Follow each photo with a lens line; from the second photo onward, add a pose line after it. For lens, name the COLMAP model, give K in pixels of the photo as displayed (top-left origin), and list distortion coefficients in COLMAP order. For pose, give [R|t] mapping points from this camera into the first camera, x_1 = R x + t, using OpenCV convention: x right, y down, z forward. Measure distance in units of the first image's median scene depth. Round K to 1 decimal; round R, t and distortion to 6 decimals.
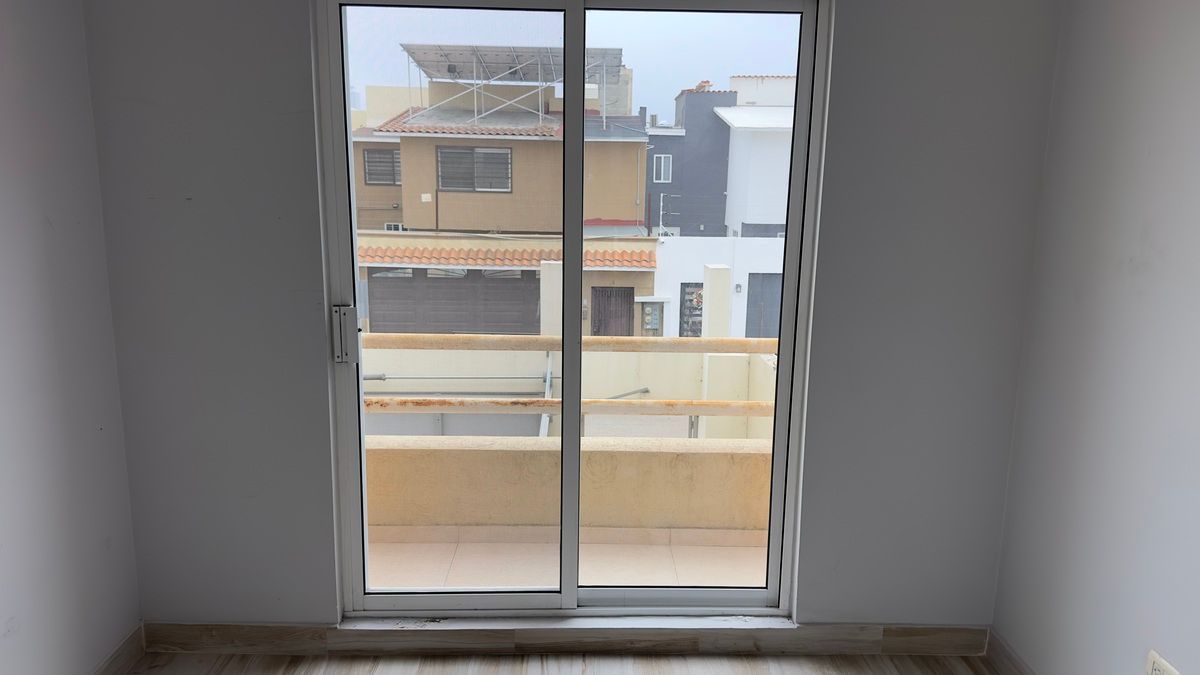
lens RADIAL K [[828.8, 0, 596.9], [0, 828.8, 332.2], [0, 0, 1]] dist [0.063918, -0.091163]
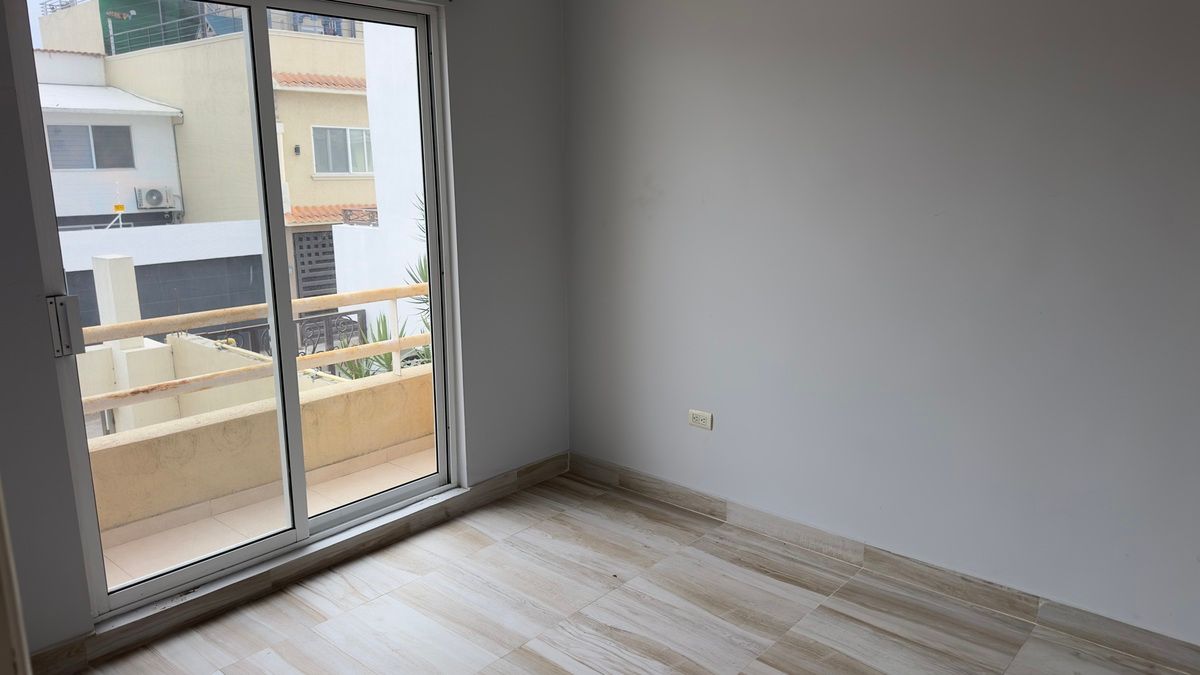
lens RADIAL K [[828.8, 0, 599.7], [0, 828.8, 339.7], [0, 0, 1]] dist [0.063918, -0.091163]
pose [[0.672794, -0.173507, 0.719197, -0.540658], [0.154418, 0.983633, 0.092848, 0.022154], [-0.723536, 0.048590, 0.688575, -0.087879]]
